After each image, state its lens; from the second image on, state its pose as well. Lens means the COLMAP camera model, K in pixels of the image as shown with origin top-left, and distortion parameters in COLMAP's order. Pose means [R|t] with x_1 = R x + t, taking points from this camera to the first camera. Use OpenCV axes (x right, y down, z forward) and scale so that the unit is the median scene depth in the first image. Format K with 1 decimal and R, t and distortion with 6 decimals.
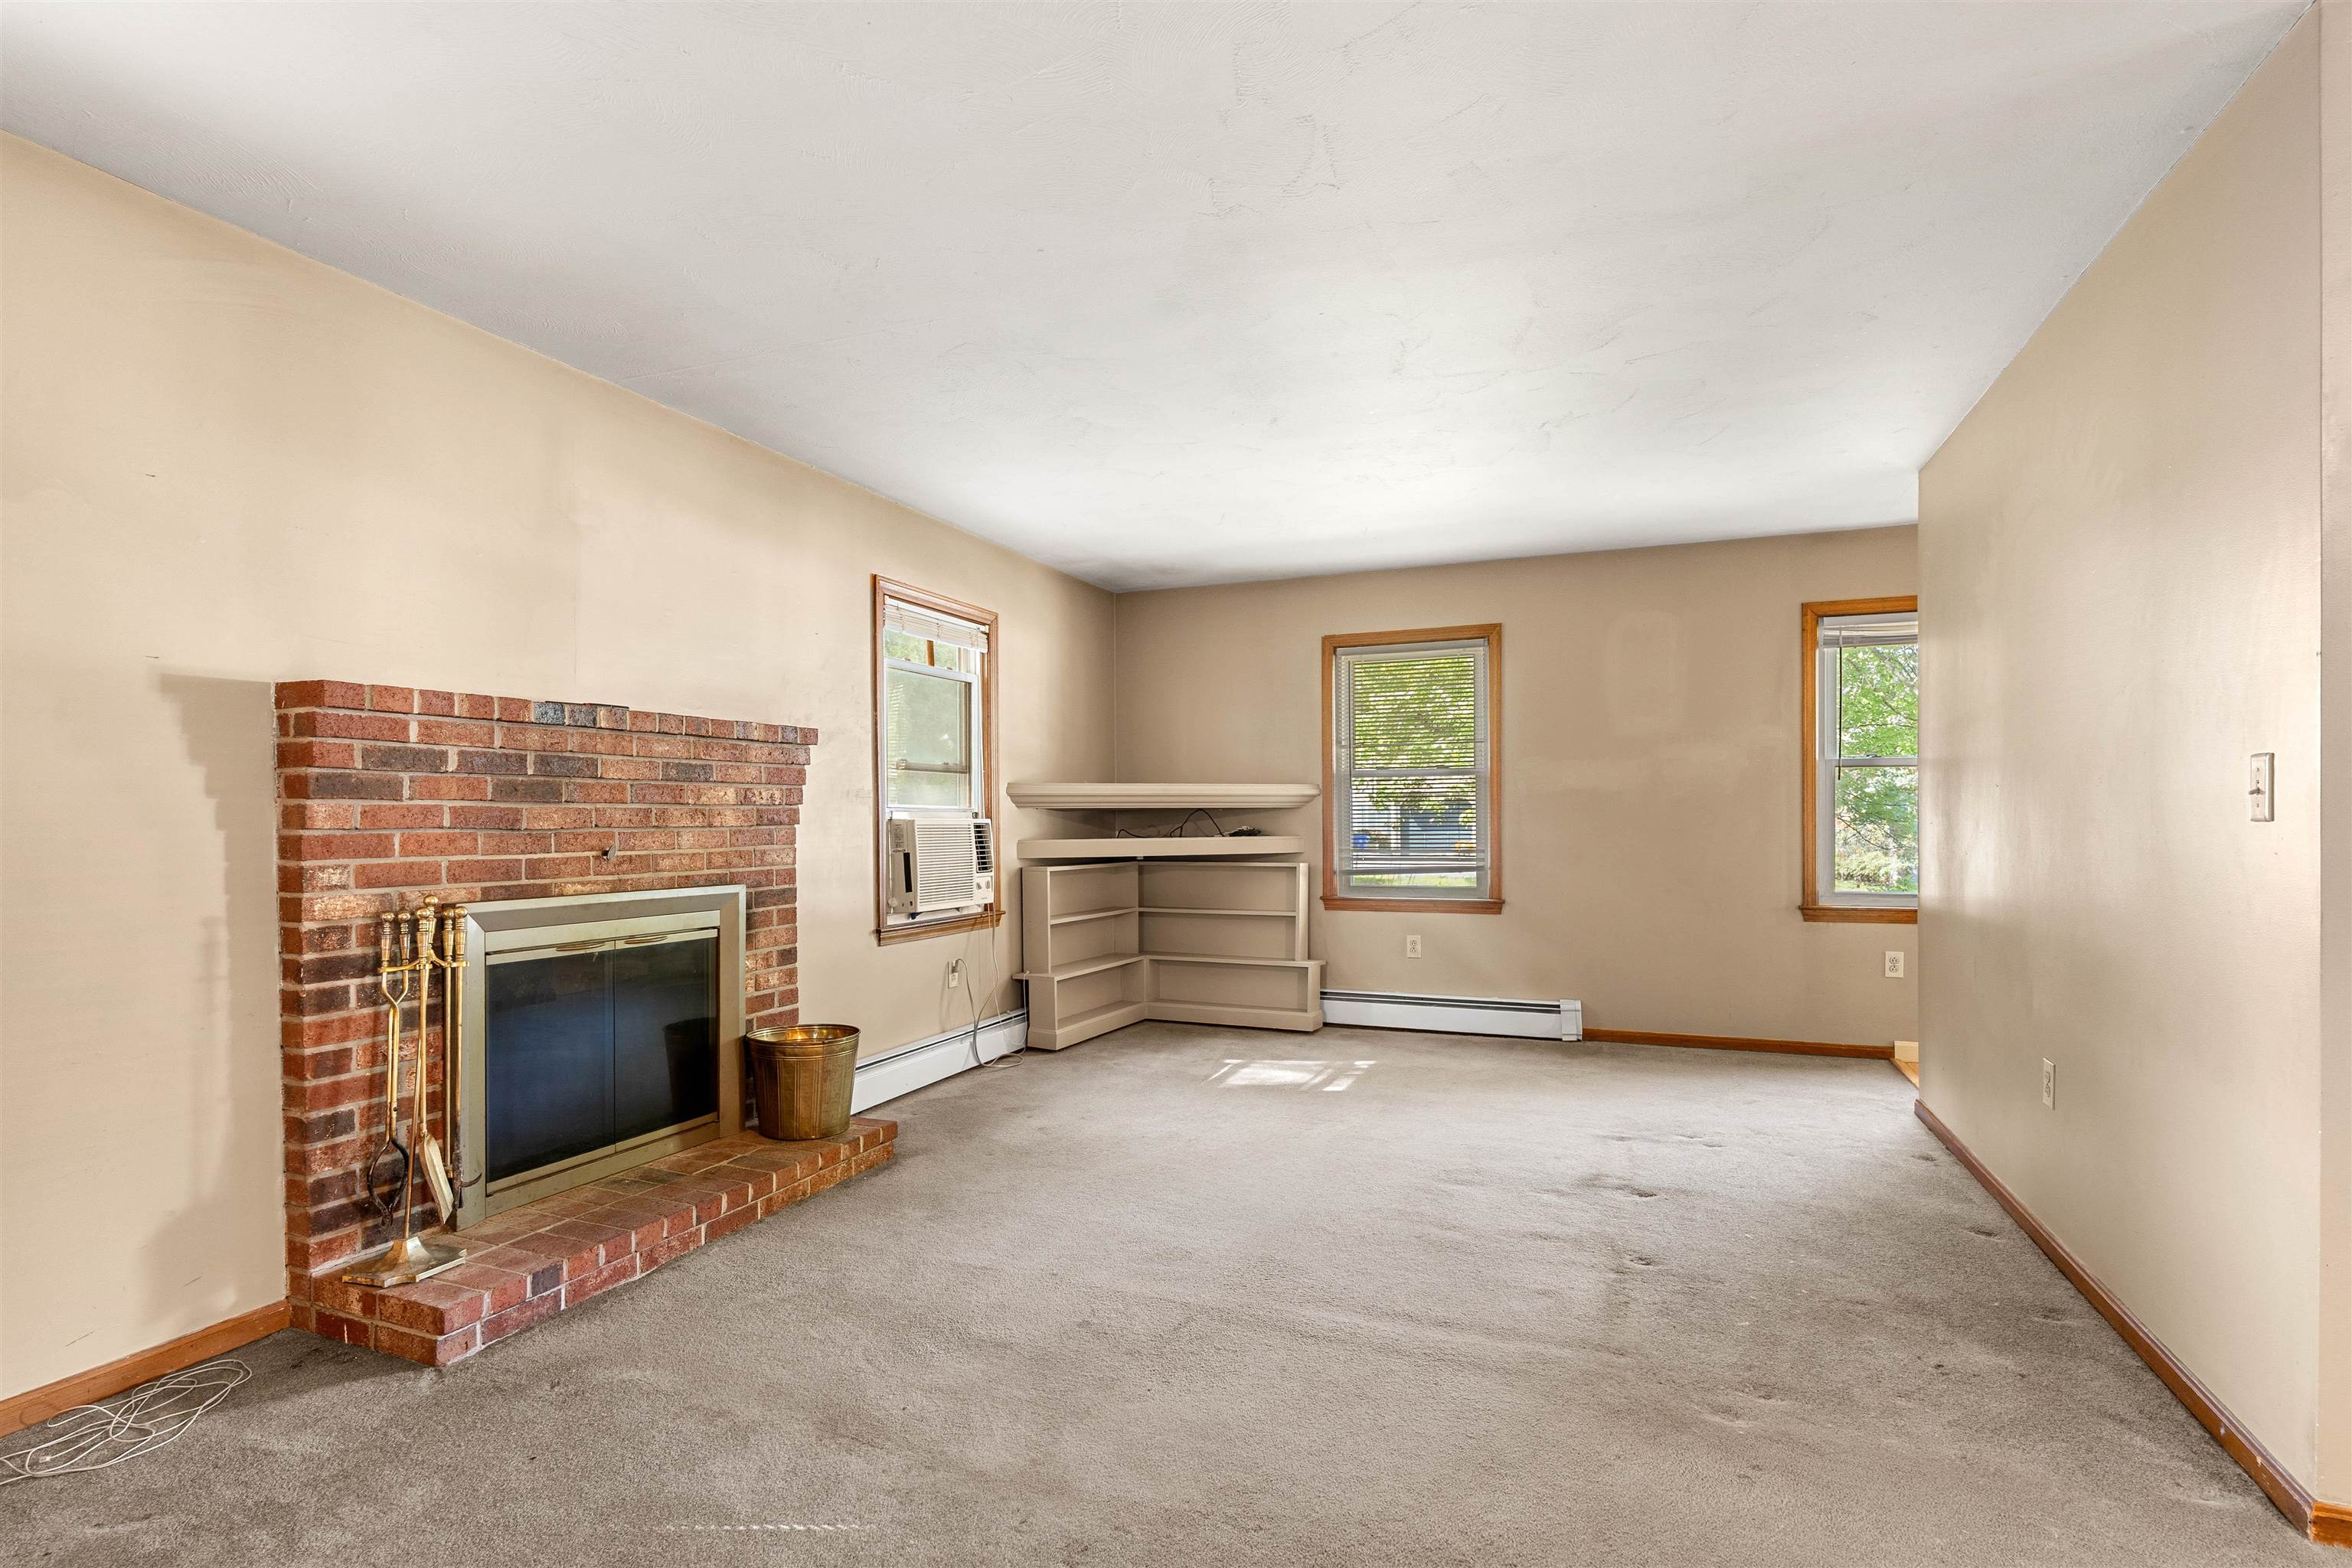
lens RADIAL K [[1139.4, 0, 1184.6], [0, 1139.4, 820.3], [0, 0, 1]] dist [0.000732, 0.001161]
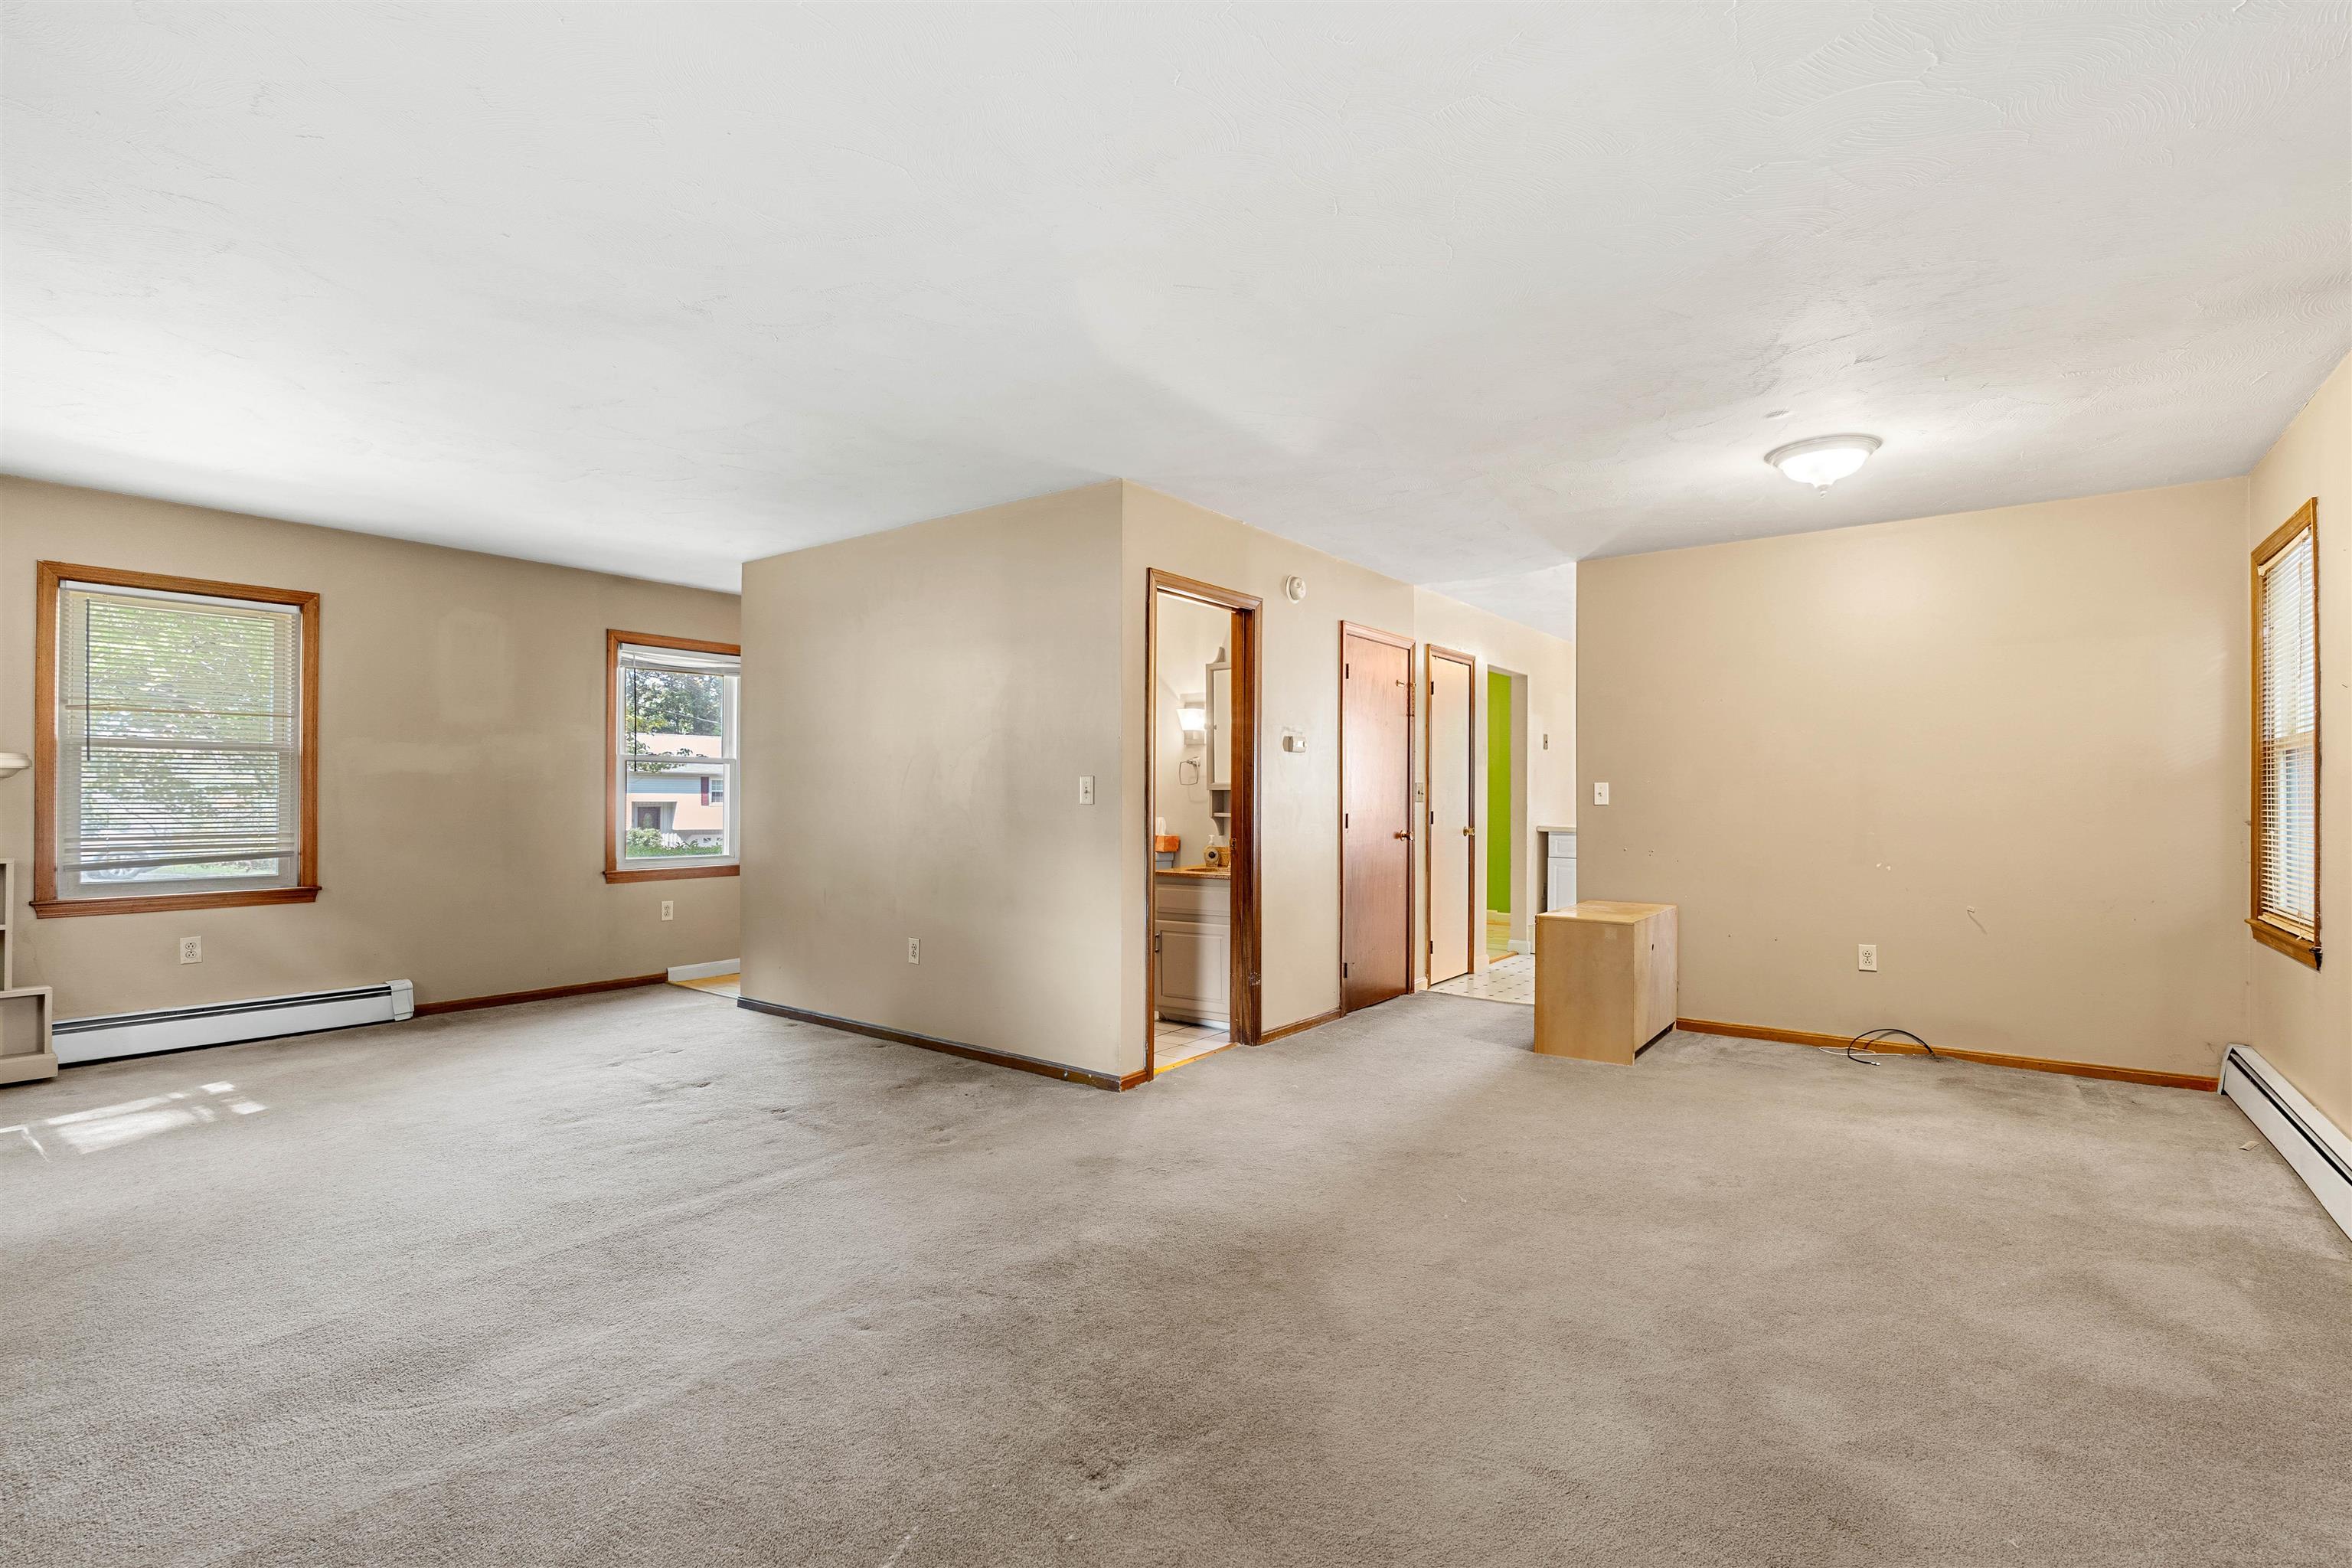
lens RADIAL K [[1079.4, 0, 1177.0], [0, 1079.4, 788.7], [0, 0, 1]] dist [-0.006144, 0.001527]
pose [[0.256968, 0.014702, 0.966308, -0.629424], [-0.002529, 0.999891, -0.014540, 0.000484], [-0.966417, 0.001292, 0.256977, 0.135024]]
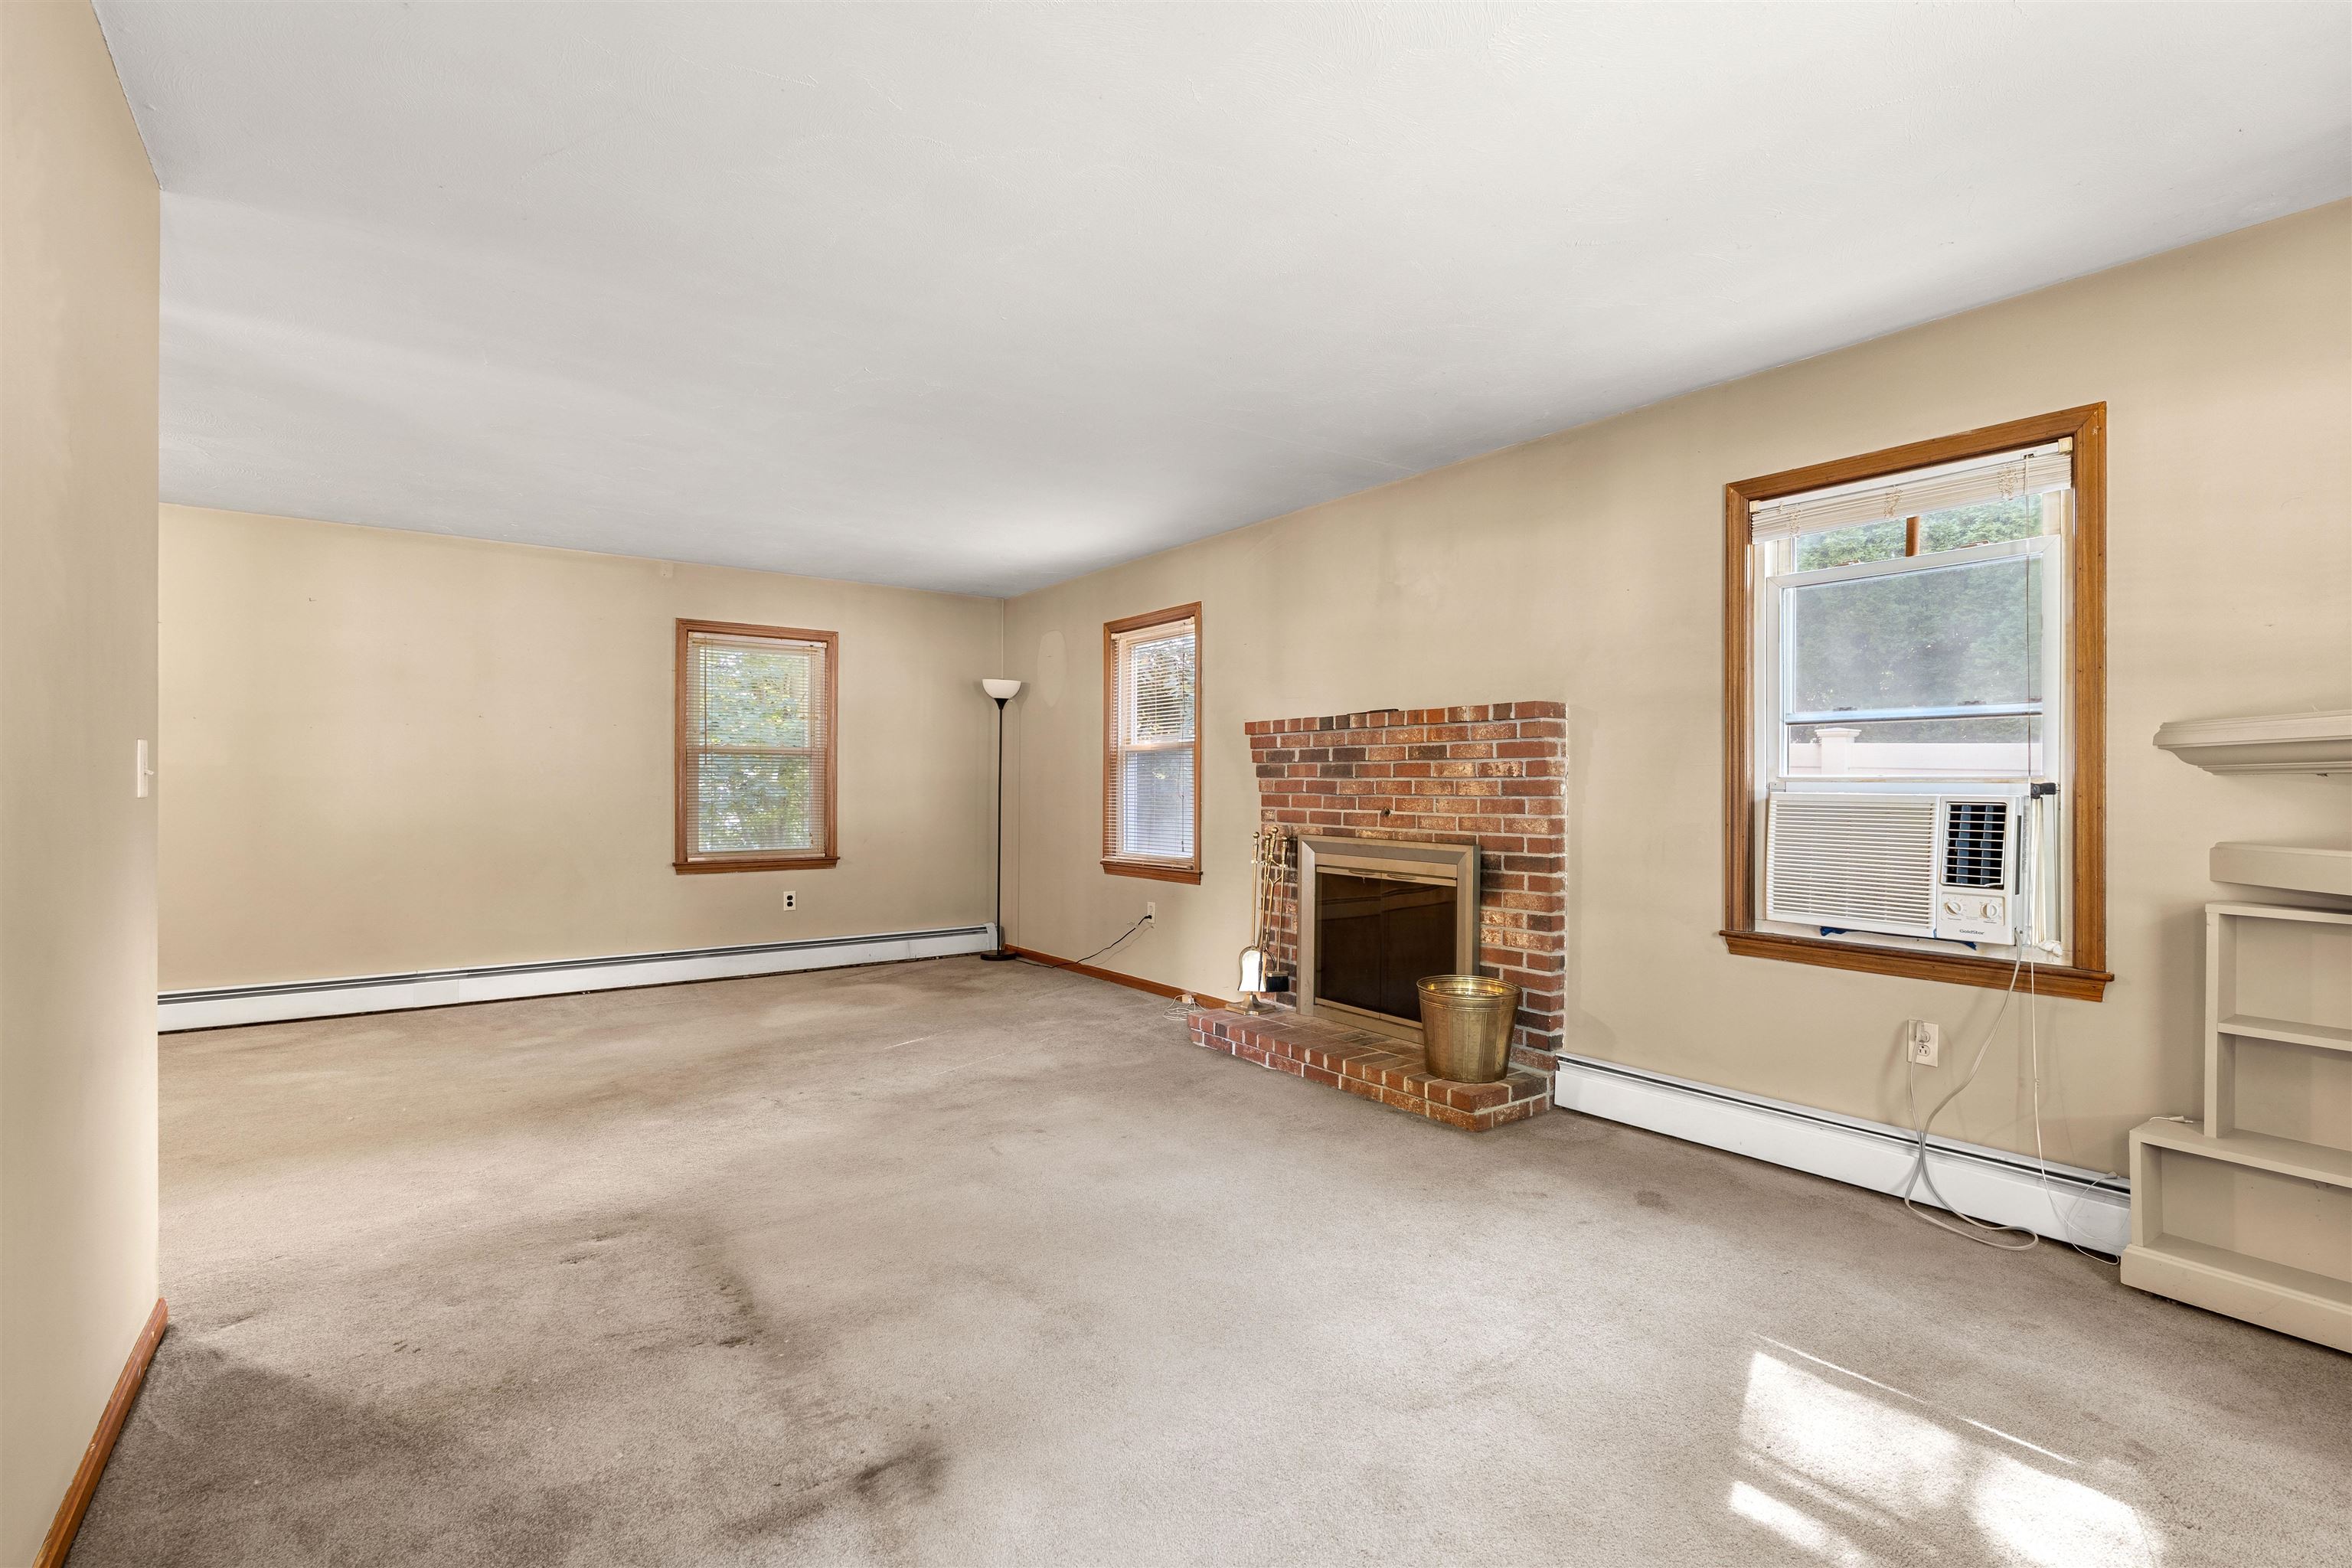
lens RADIAL K [[1079.4, 0, 1173.3], [0, 1079.4, 787.6], [0, 0, 1]] dist [-0.006144, 0.001527]
pose [[-0.532240, 0.005286, -0.846577, 0.705183], [-0.003571, 0.999958, 0.008489, -0.011176], [0.846586, 0.007541, -0.532198, 1.329972]]
